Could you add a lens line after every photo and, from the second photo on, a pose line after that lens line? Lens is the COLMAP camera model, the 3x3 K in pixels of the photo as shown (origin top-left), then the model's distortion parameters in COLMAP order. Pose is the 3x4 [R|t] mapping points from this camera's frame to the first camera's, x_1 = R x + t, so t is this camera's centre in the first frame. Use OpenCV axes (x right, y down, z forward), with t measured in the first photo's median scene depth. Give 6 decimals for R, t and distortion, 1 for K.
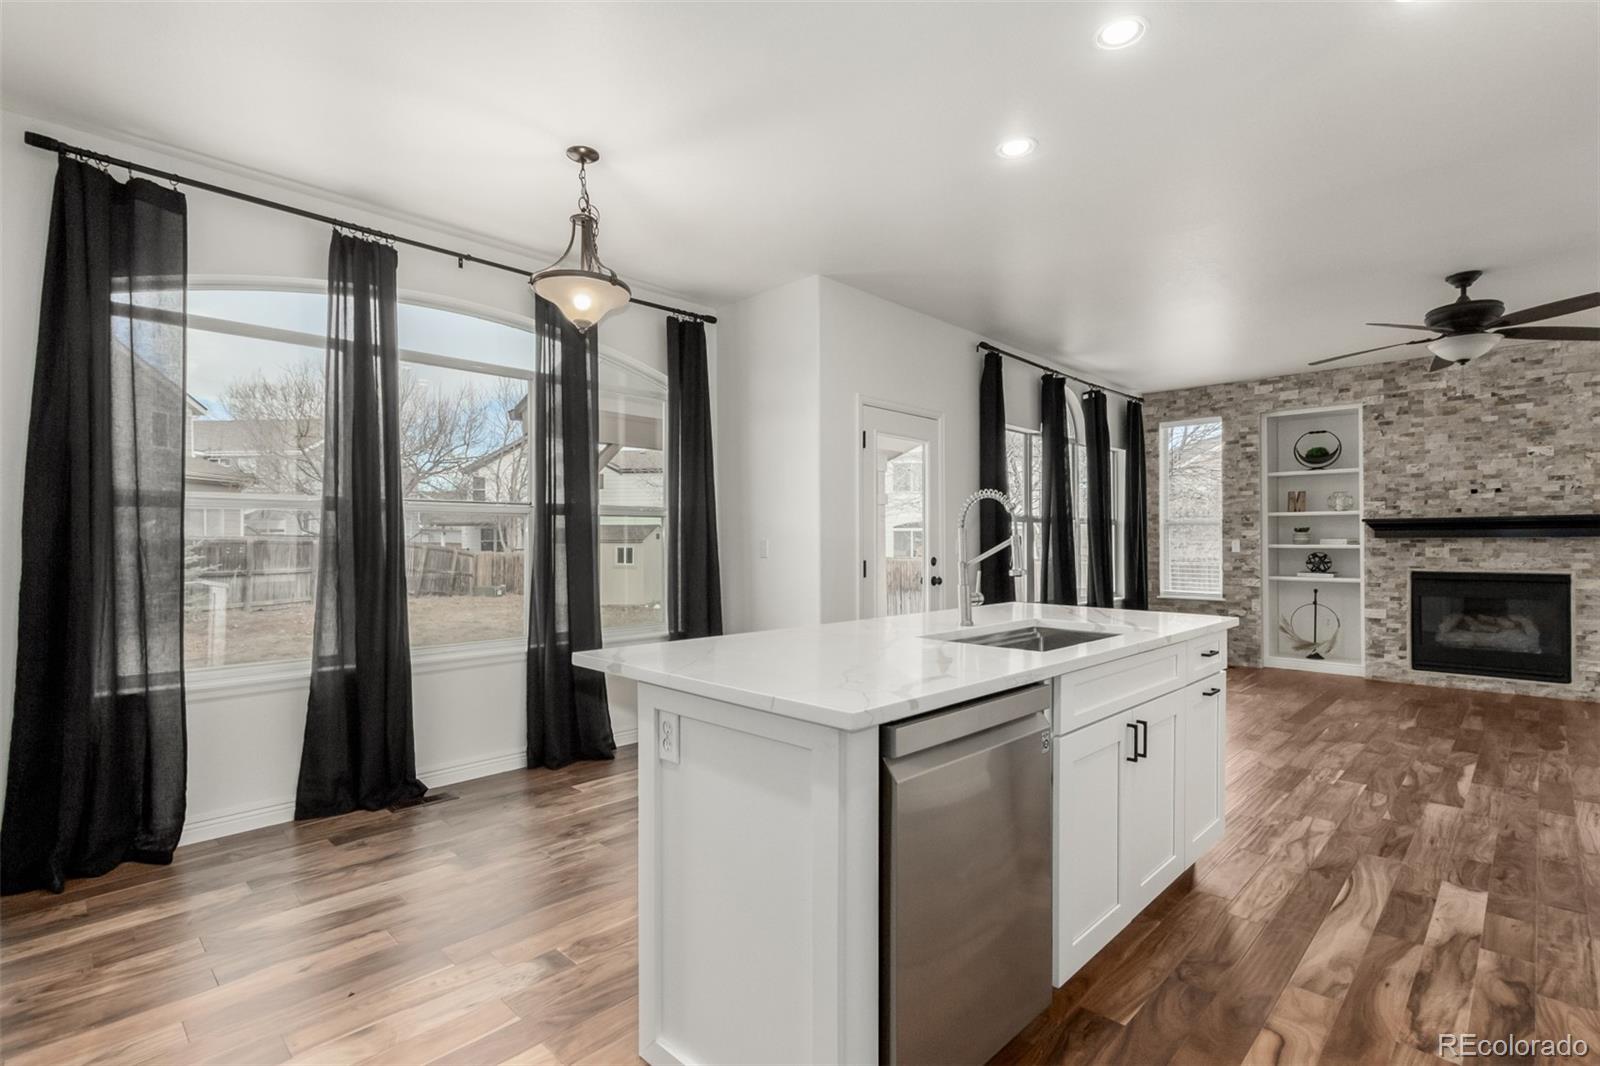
lens RADIAL K [[743.2, 0, 802.1], [0, 743.2, 539.3], [0, 0, 1]] dist [0.011002, -0.006887]
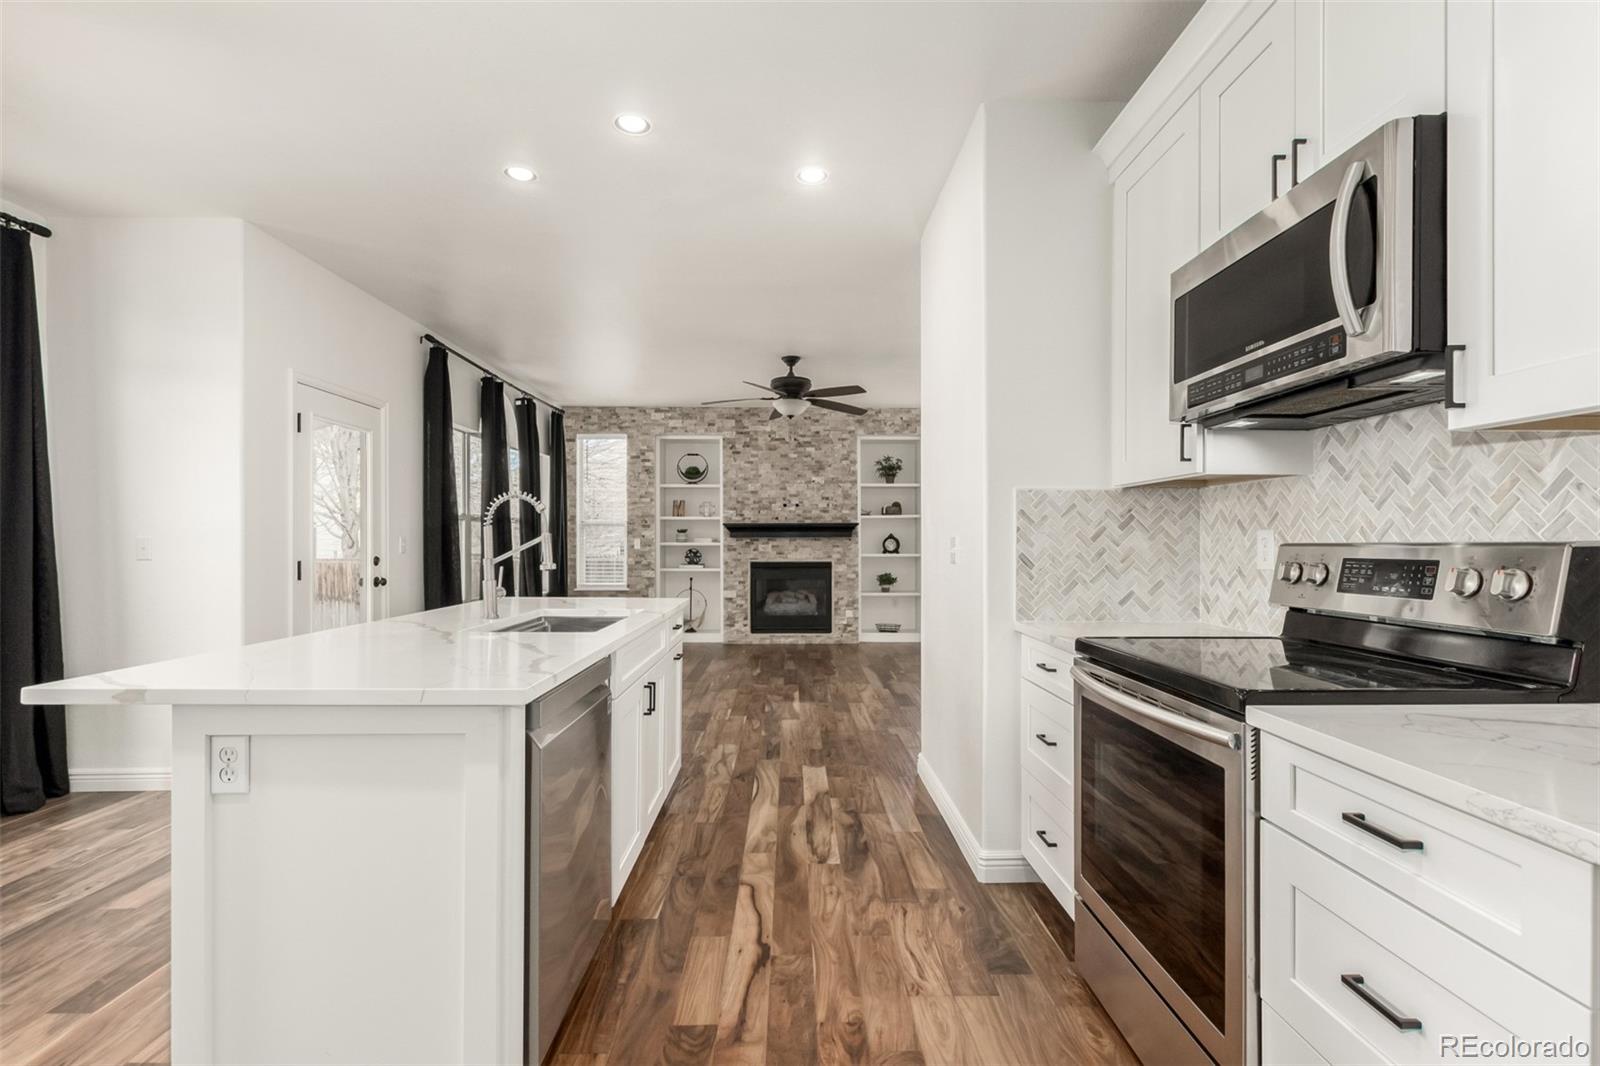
lens RADIAL K [[734.7, 0, 793.8], [0, 734.7, 537.0], [0, 0, 1]] dist [0.001276, 0.000121]
pose [[0.708800, 0.004484, 0.705396, -0.084798], [-0.003224, 0.999990, -0.003118, 0.001015], [-0.705403, -0.000064, 0.708807, -0.015675]]
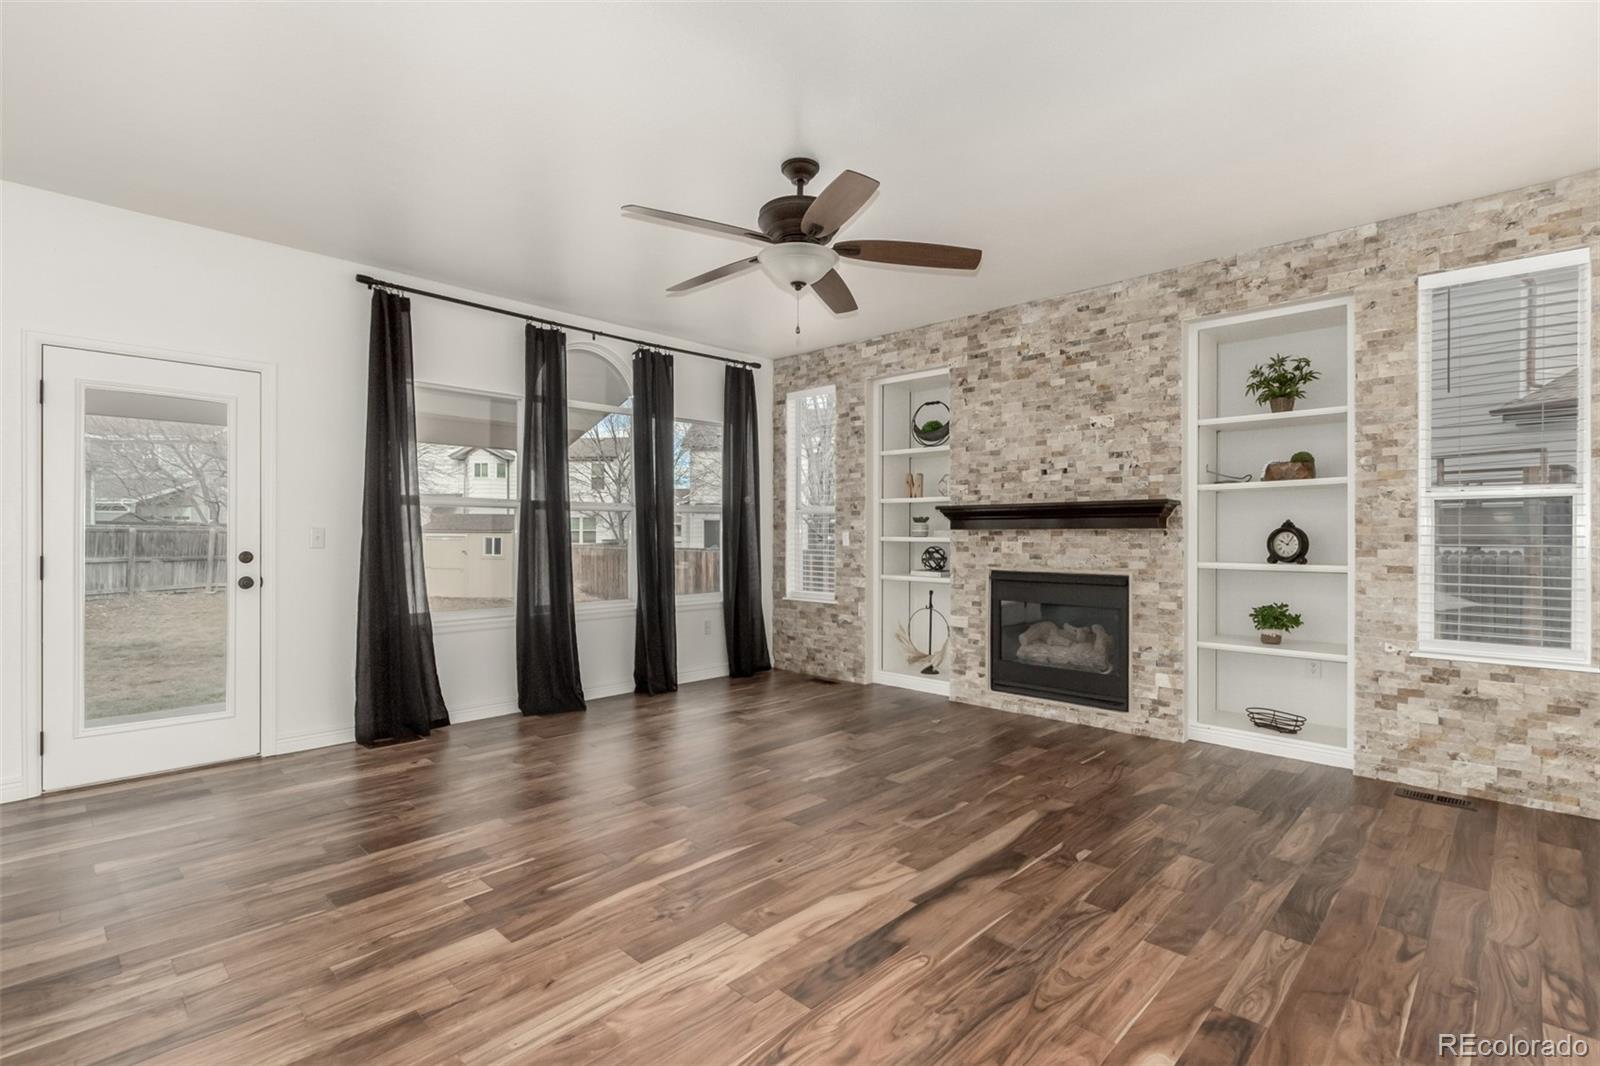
lens RADIAL K [[746.6, 0, 797.0], [0, 746.6, 533.0], [0, 0, 1]] dist [0.010475, 0.000130]
pose [[0.999932, 0.003669, 0.011078, 0.612989], [-0.003706, 0.999988, 0.003340, 0.000013], [-0.011066, -0.003381, 0.999933, 0.187483]]
